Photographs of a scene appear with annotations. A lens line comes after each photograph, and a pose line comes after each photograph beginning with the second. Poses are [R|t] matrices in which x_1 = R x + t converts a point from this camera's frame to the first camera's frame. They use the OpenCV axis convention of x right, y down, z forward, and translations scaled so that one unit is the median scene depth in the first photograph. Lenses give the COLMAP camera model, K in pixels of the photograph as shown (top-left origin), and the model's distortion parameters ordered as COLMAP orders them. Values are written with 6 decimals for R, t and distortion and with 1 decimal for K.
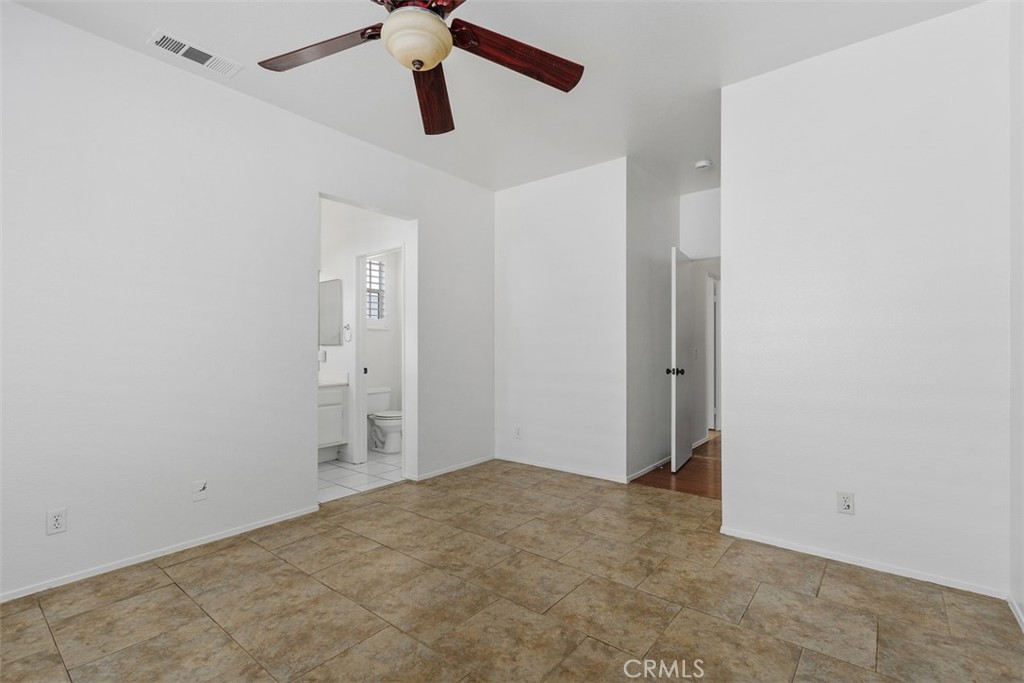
lens RADIAL K [[470.8, 0, 511.5], [0, 470.8, 343.4], [0, 0, 1]] dist [-0.002518, -0.000135]
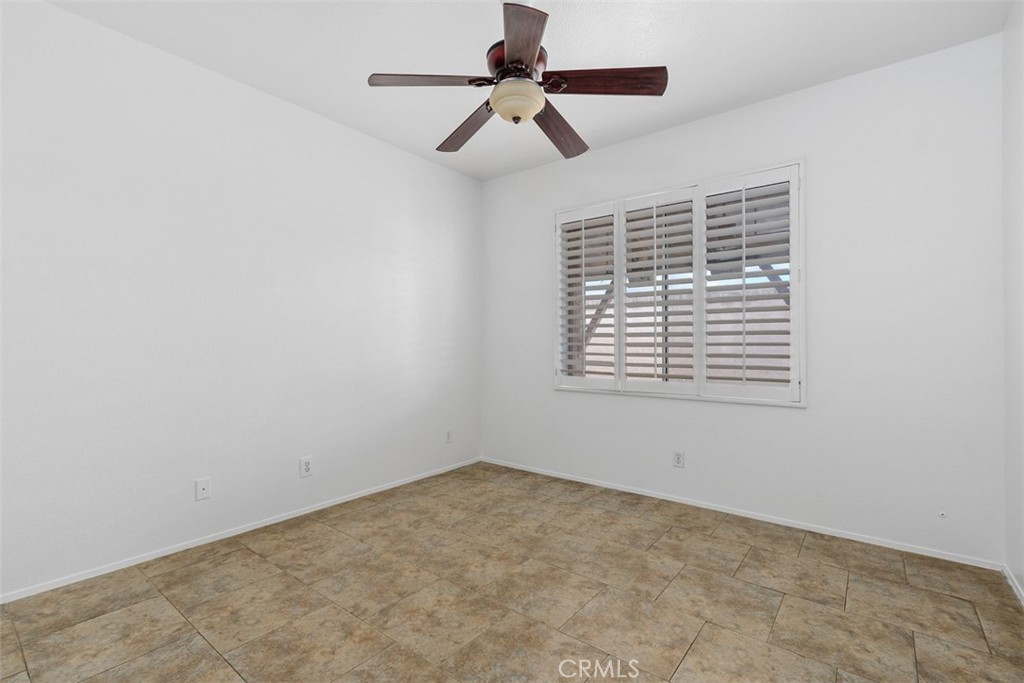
lens RADIAL K [[470.8, 0, 511.5], [0, 470.8, 343.2], [0, 0, 1]] dist [-0.002518, -0.000135]
pose [[-0.999955, -0.001013, -0.009466, -0.154524], [-0.000942, 0.999972, -0.007421, 0.012726], [0.009473, -0.007412, -0.999928, 2.013654]]
